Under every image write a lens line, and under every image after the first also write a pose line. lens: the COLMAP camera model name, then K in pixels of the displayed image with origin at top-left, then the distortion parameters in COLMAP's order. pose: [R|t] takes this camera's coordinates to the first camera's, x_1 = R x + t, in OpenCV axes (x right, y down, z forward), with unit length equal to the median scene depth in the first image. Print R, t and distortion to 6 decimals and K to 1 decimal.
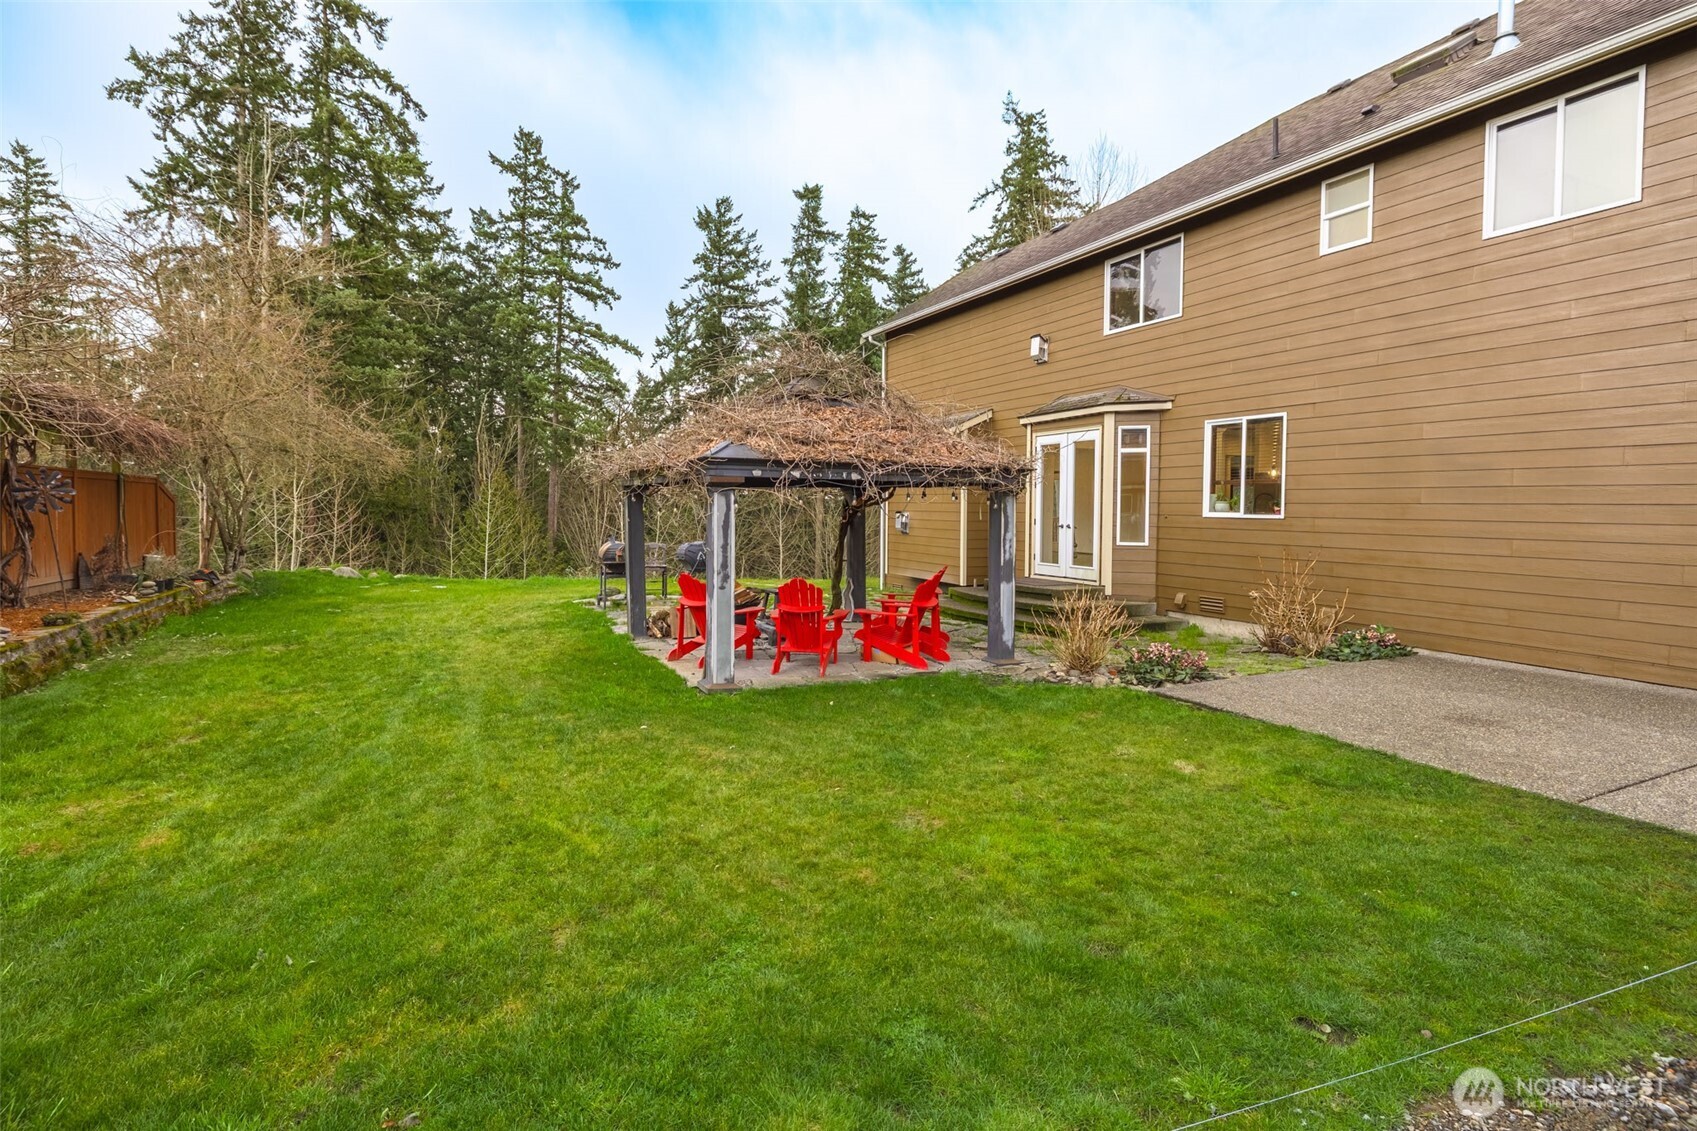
lens RADIAL K [[813.1, 0, 838.5], [0, 813.1, 557.0], [0, 0, 1]] dist [0.001149, 0.000833]
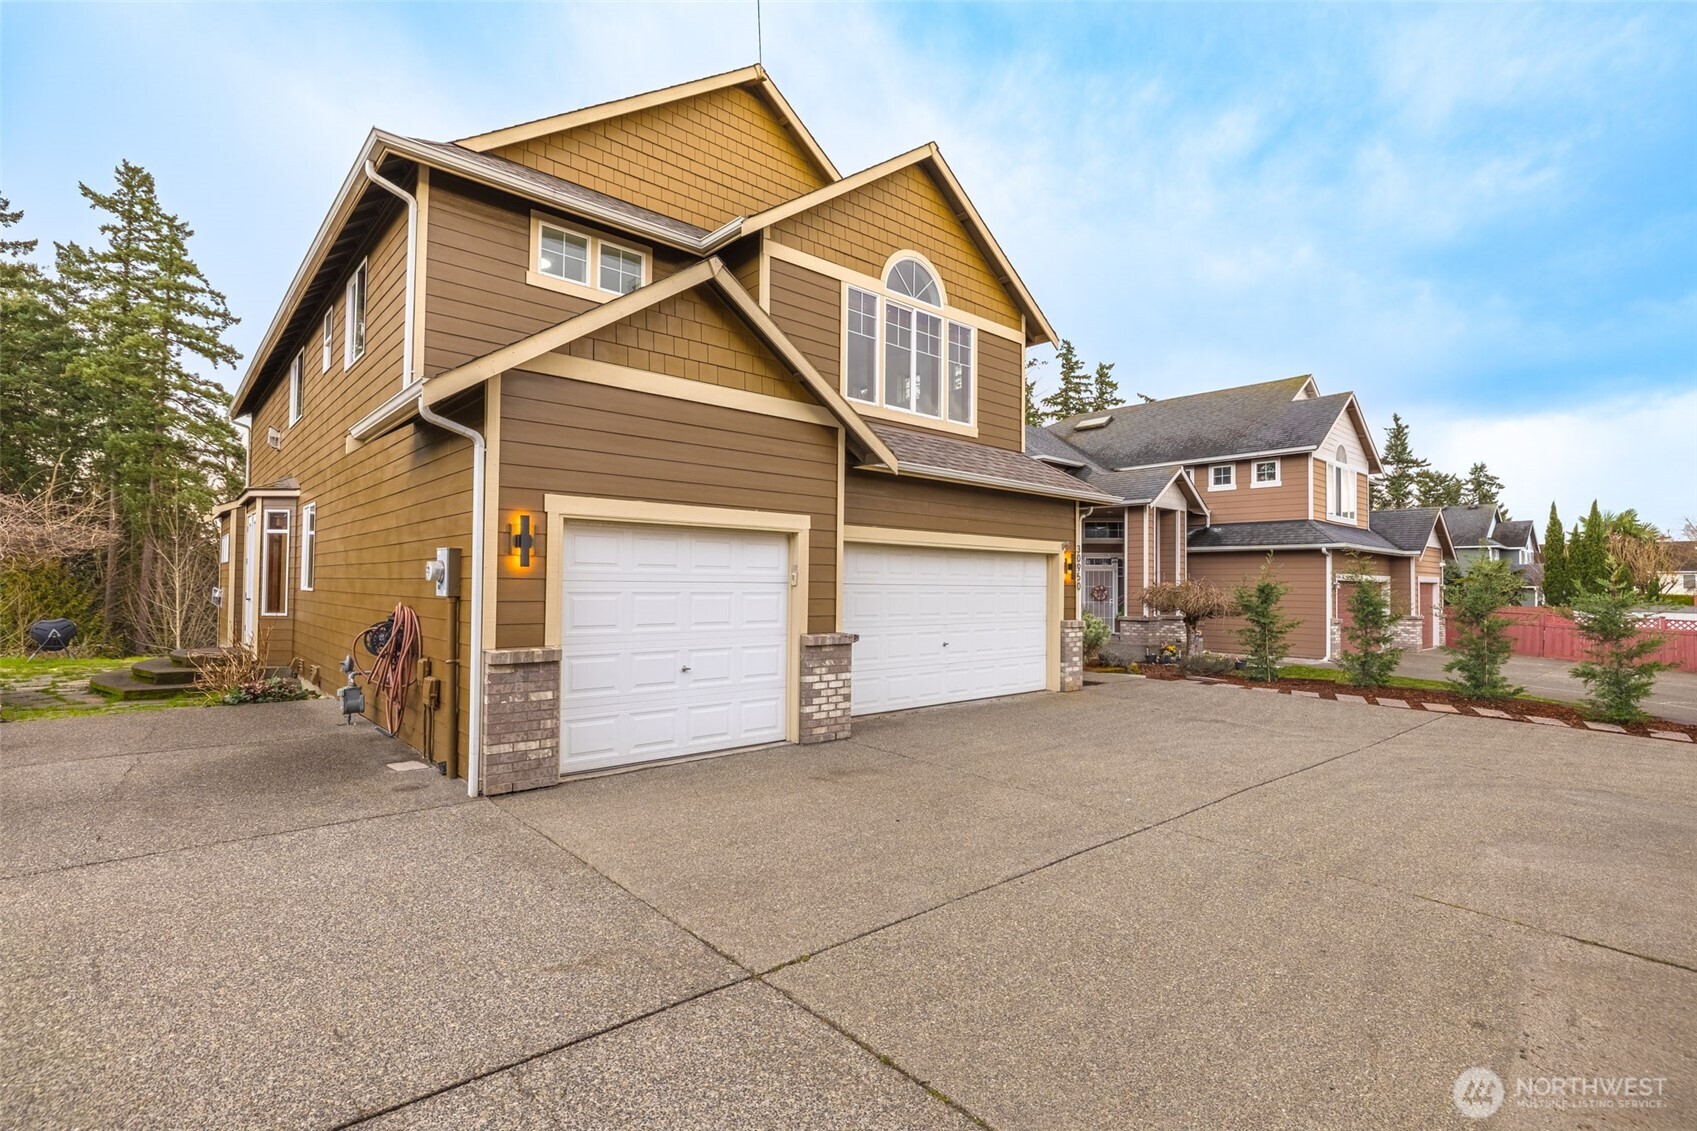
lens RADIAL K [[813.1, 0, 850.0], [0, 813.1, 575.8], [0, 0, 1]] dist [0.001149, 0.000833]
pose [[0.959207, 0.000841, 0.282703, 0.122155], [0.019902, 0.997313, -0.070497, 0.003909], [-0.282003, 0.073247, 0.956613, -0.045497]]
